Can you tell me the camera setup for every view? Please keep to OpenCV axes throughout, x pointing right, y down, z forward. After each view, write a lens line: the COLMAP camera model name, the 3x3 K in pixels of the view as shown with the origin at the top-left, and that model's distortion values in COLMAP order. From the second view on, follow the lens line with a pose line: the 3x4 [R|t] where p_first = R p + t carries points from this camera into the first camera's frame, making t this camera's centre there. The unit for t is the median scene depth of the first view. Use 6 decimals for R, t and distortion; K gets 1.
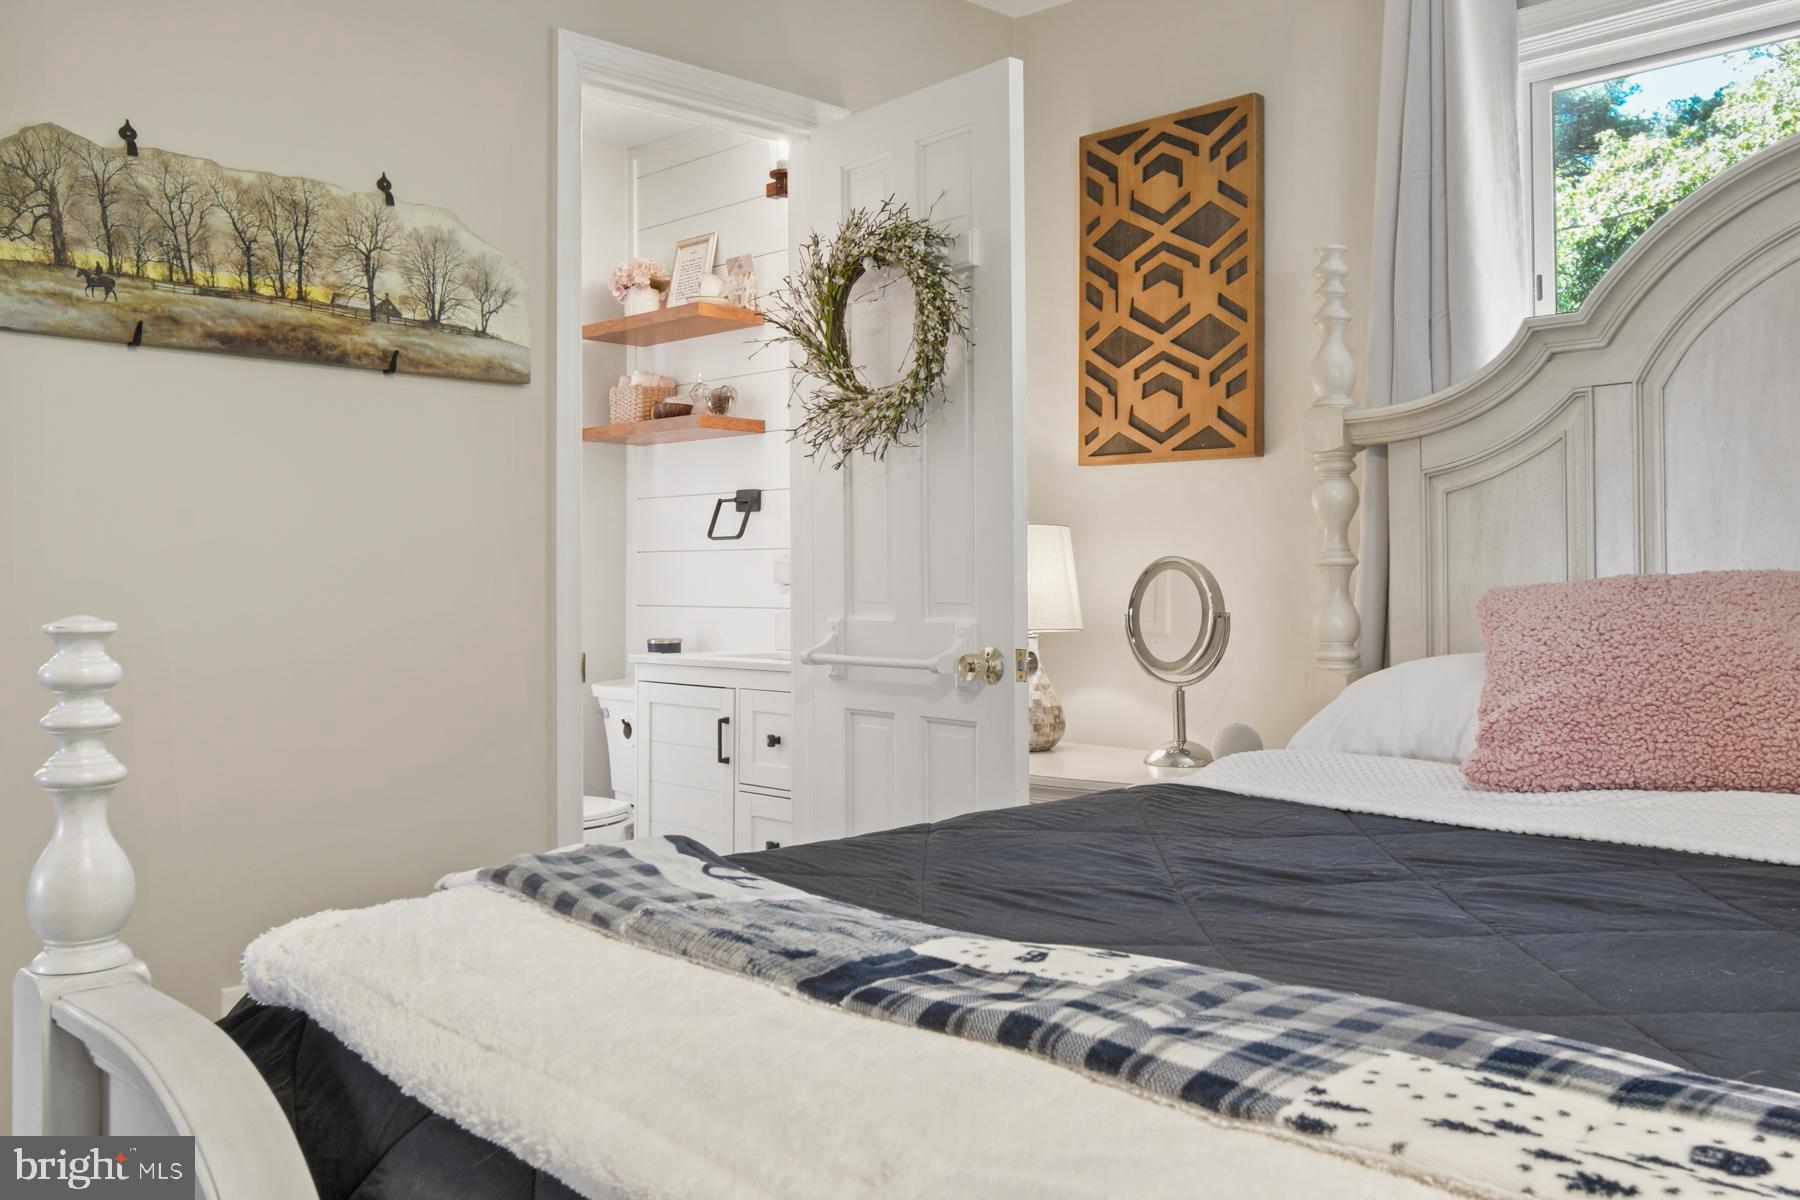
lens RADIAL K [[1609.5, 0, 898.9], [0, 1609.5, 561.1], [0, 0, 1]] dist [-0.006187, -0.005226]
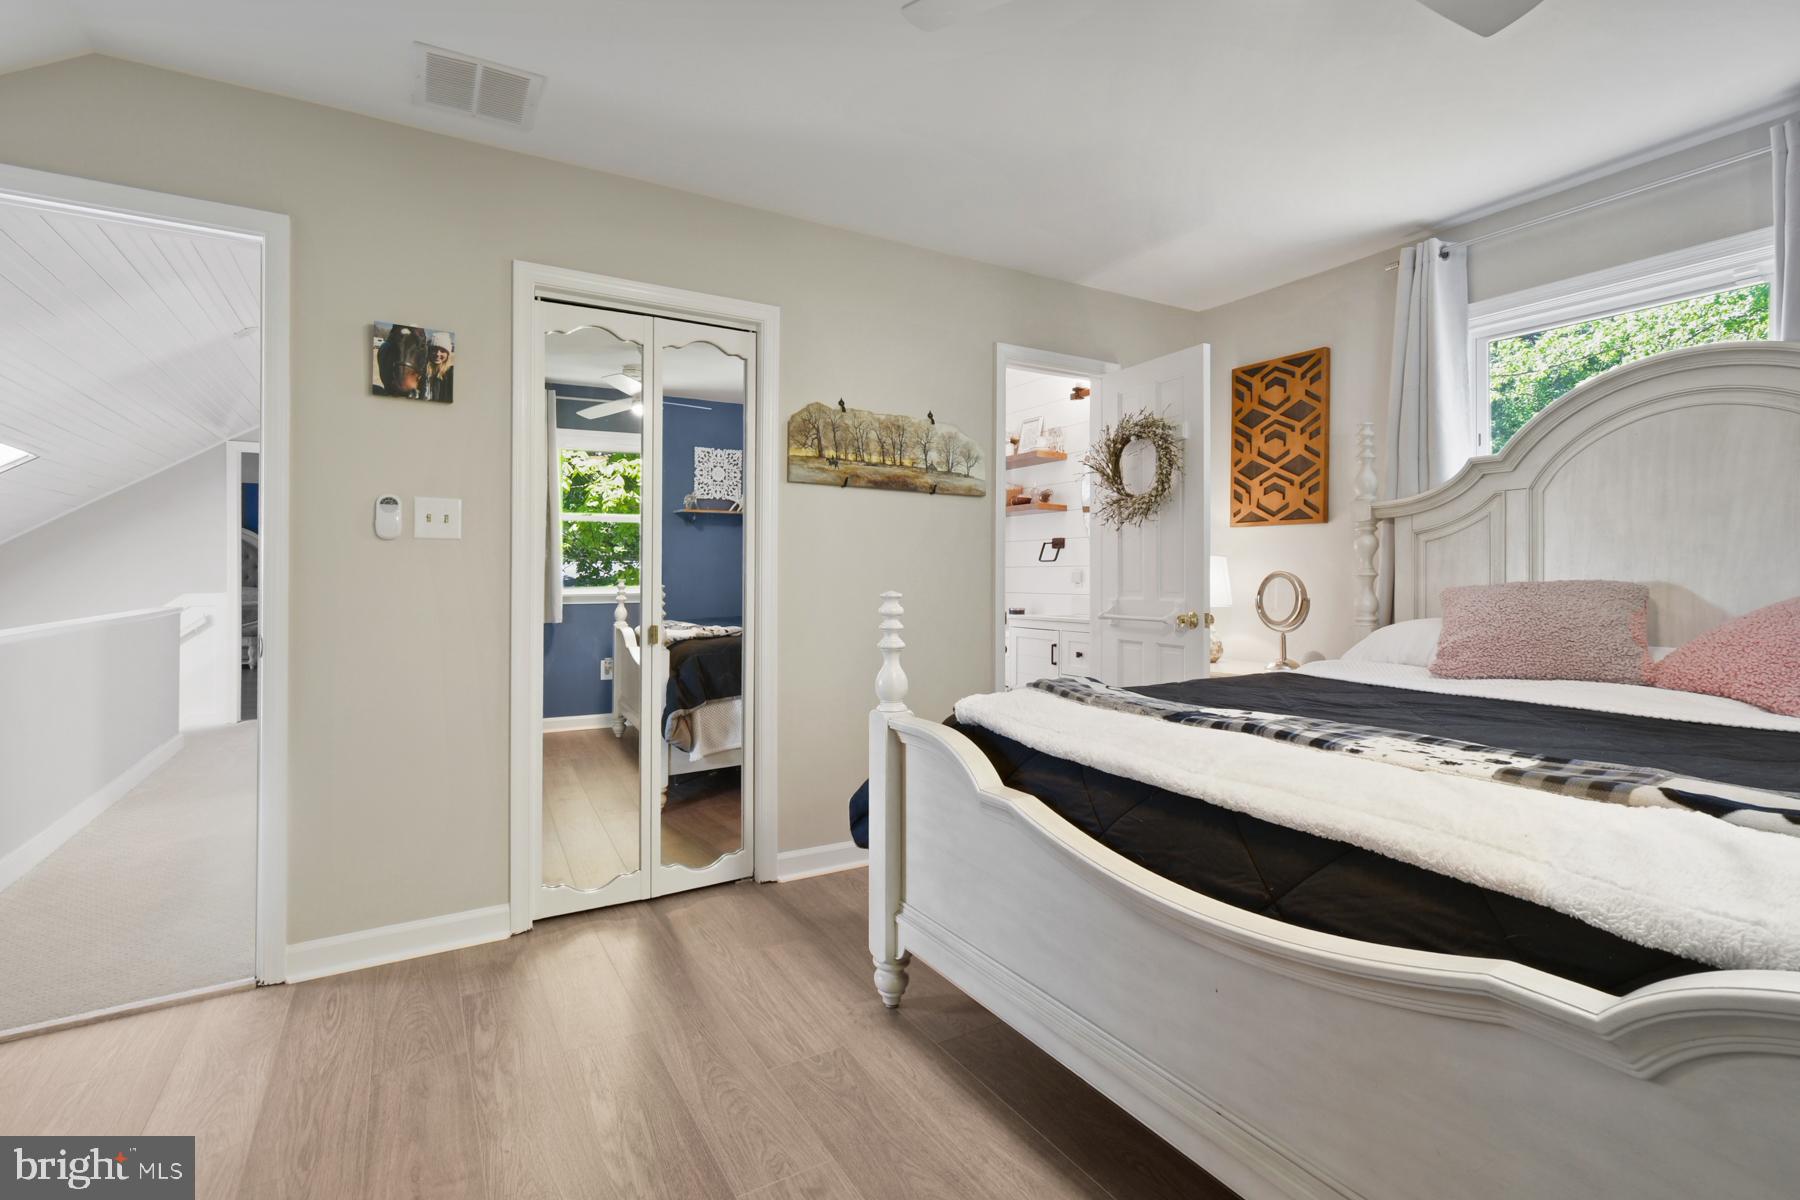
lens RADIAL K [[920.4, 0, 846.5], [0, 920.4, 577.6], [0, 0, 1]] dist [0.001714, 0.000779]
pose [[0.969020, 0.007240, -0.246875, -0.090110], [-0.005088, 0.999943, 0.009354, -0.003118], [0.246929, -0.007808, 0.969002, -0.336522]]
